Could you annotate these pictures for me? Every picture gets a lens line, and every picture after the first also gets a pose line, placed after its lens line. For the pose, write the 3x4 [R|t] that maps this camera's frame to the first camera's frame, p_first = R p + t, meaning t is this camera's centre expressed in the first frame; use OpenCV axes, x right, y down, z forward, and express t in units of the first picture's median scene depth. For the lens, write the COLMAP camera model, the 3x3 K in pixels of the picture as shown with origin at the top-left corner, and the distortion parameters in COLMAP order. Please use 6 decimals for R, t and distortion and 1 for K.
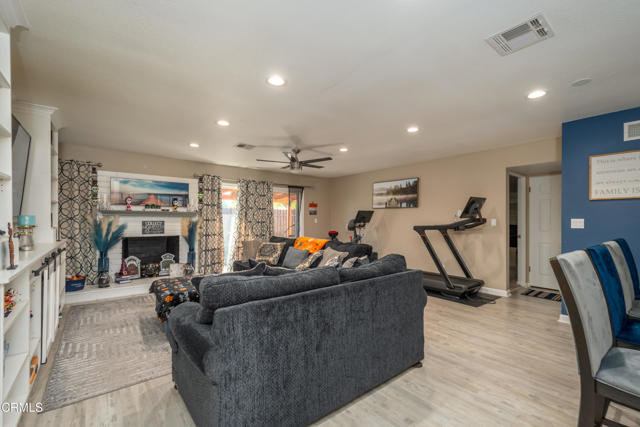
lens RADIAL K [[286.8, 0, 319.9], [0, 286.8, 215.7], [0, 0, 1]] dist [-0.001340, -0.000031]
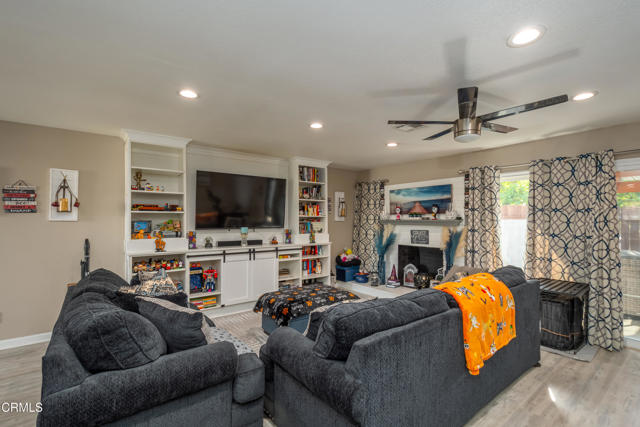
lens RADIAL K [[286.8, 0, 319.6], [0, 286.8, 218.2], [0, 0, 1]] dist [-0.001340, -0.000031]
pose [[-0.001314, -0.022027, -0.999757, 0.362358], [0.006205, 0.999738, -0.022034, -0.001971], [0.999980, -0.006232, -0.001177, 0.669037]]
